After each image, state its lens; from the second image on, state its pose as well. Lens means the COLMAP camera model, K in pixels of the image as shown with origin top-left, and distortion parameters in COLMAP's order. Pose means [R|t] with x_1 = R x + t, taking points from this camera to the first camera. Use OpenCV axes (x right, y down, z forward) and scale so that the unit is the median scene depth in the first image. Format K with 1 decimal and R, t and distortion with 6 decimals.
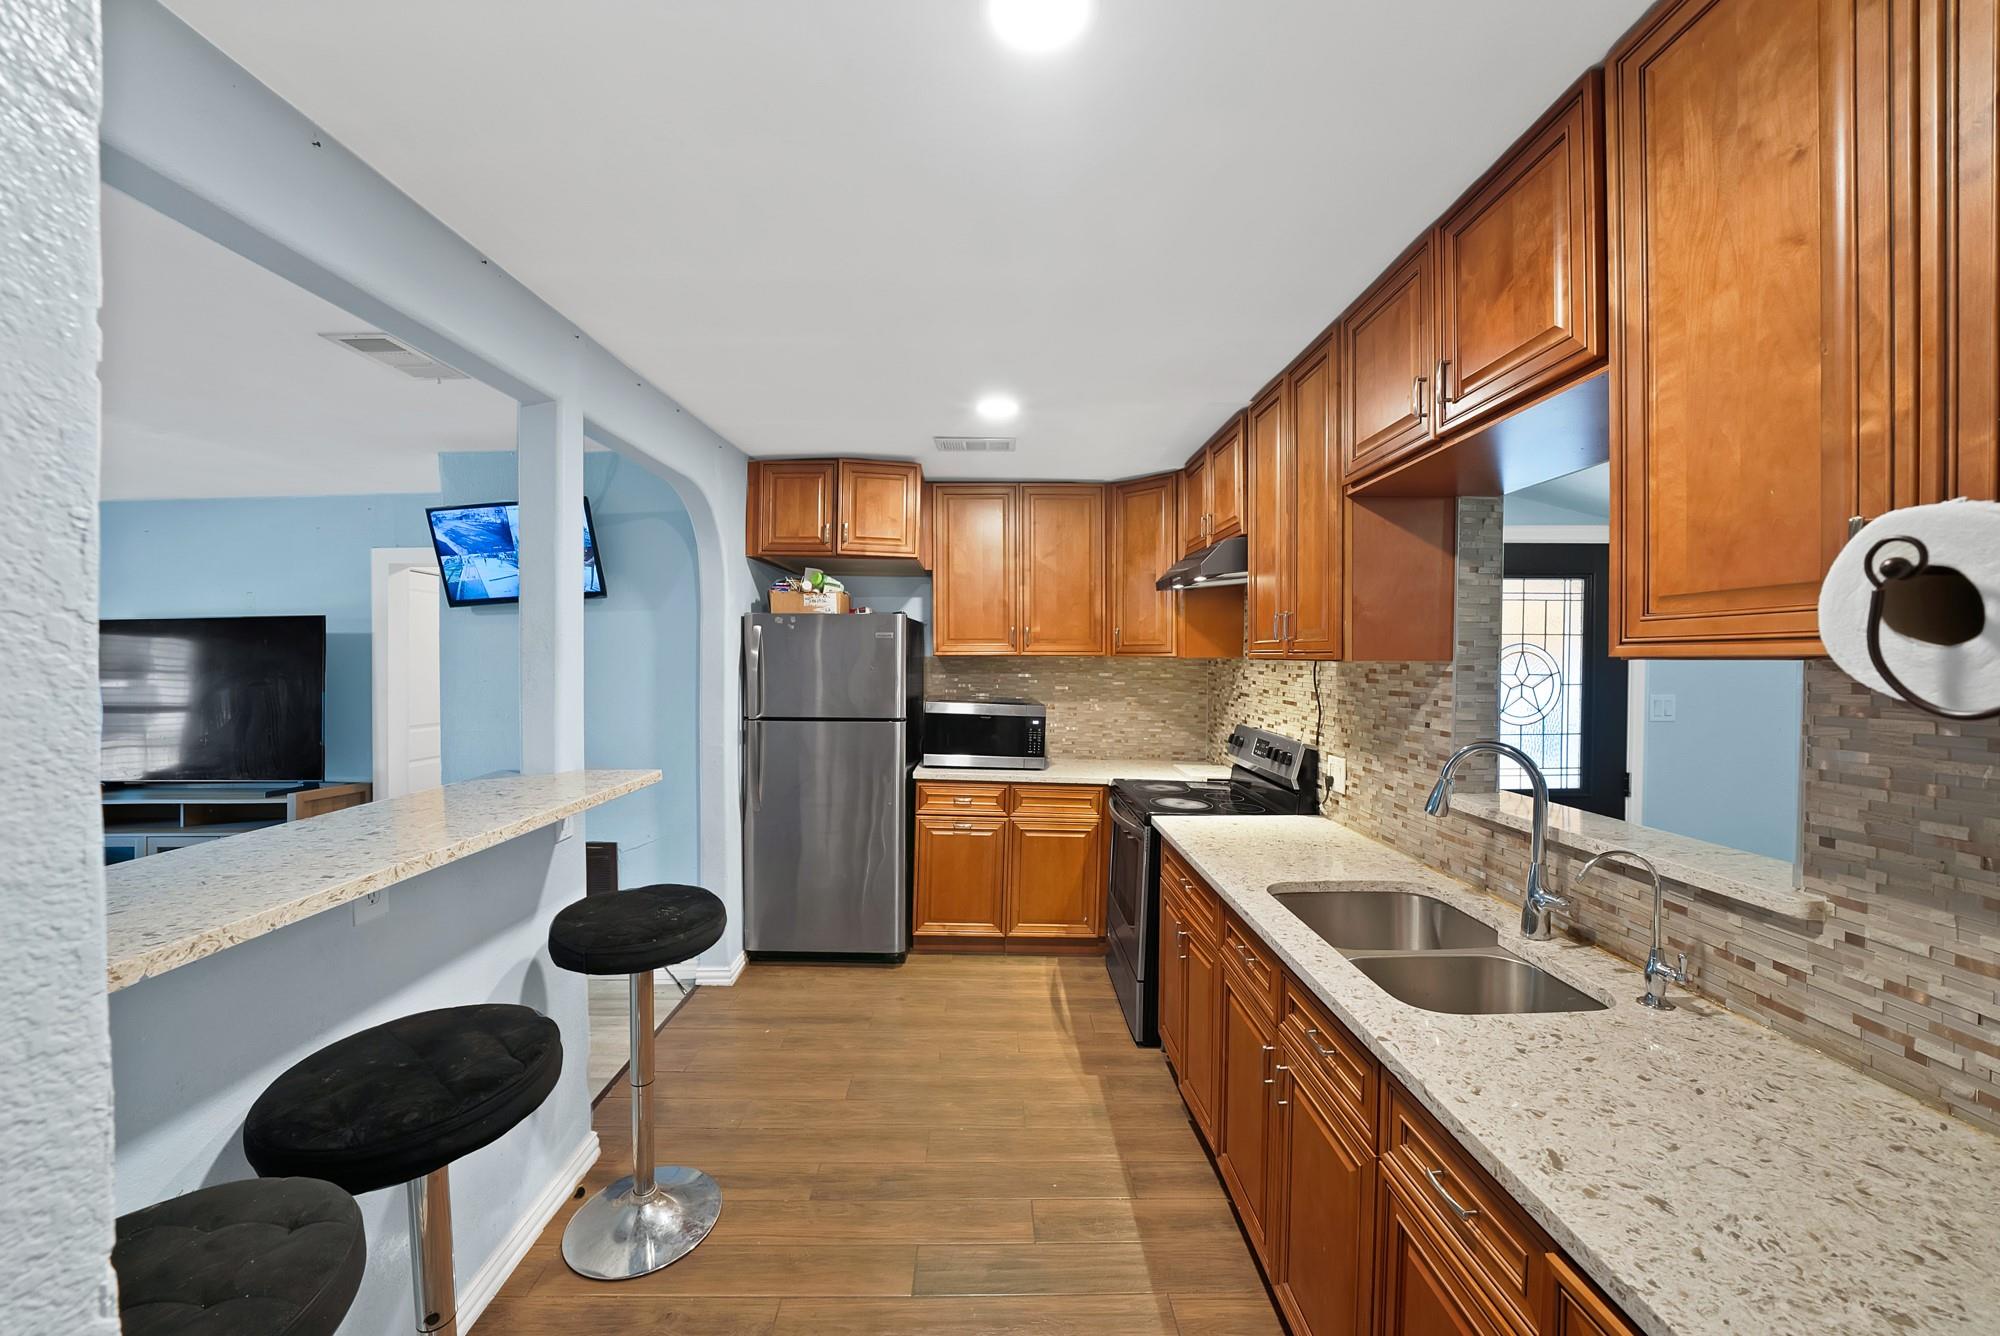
lens RADIAL K [[754.0, 0, 1000.0], [0, 754.0, 668.0], [0, 0, 1]] dist [-0.010945, 0.000333]
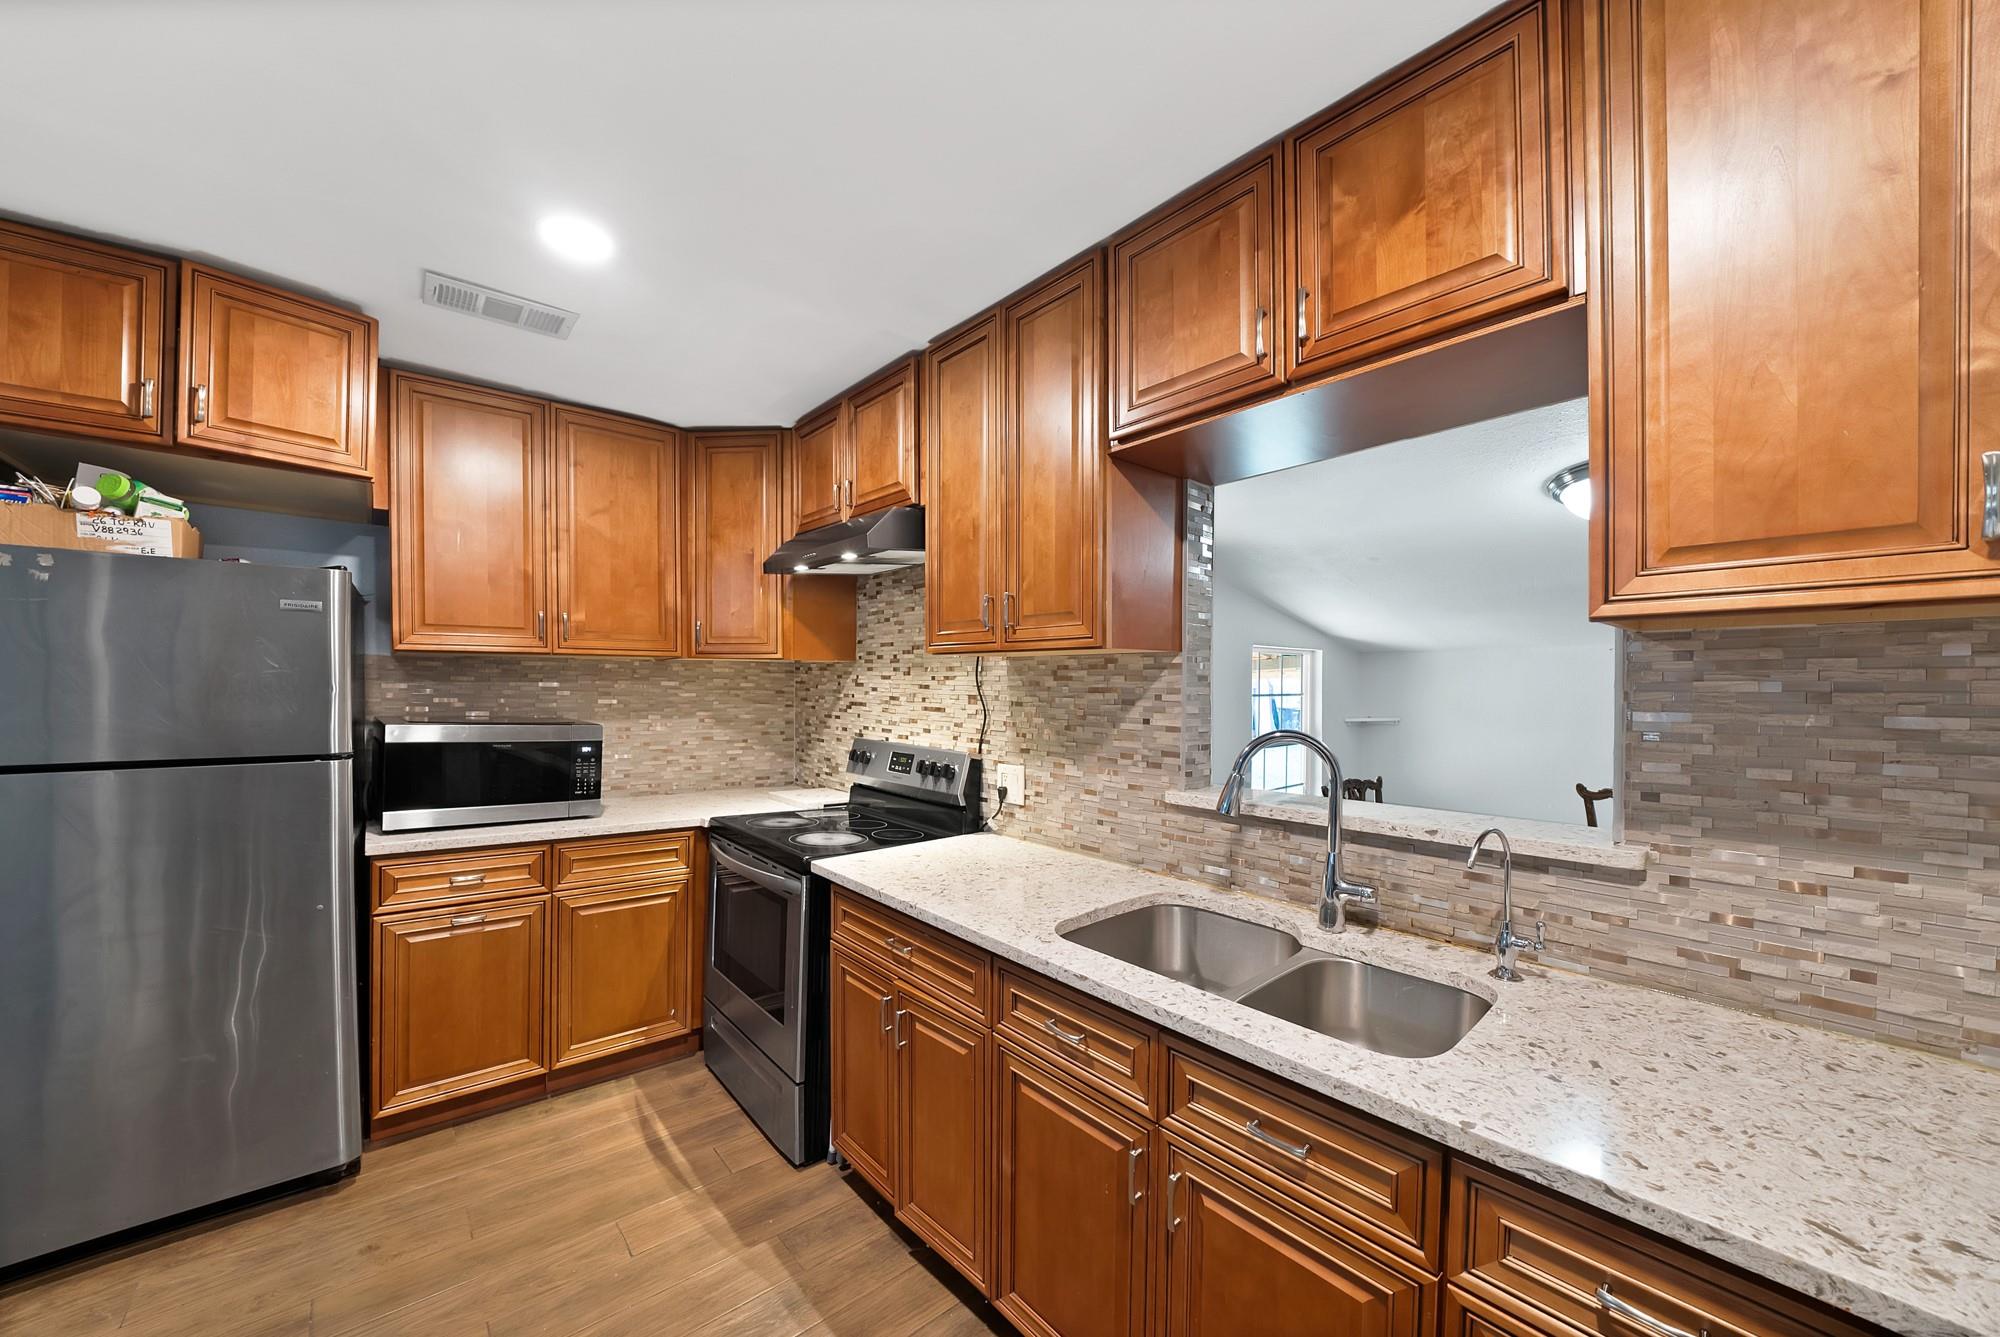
lens RADIAL K [[734.8, 0, 1002.0], [0, 734.8, 697.9], [0, 0, 1]] dist [-0.019988, 0.000332]
pose [[0.764580, -0.011441, 0.644427, -0.123852], [0.007171, 0.999932, 0.009245, 0.028513], [-0.644489, -0.002447, 0.764610, 0.320652]]
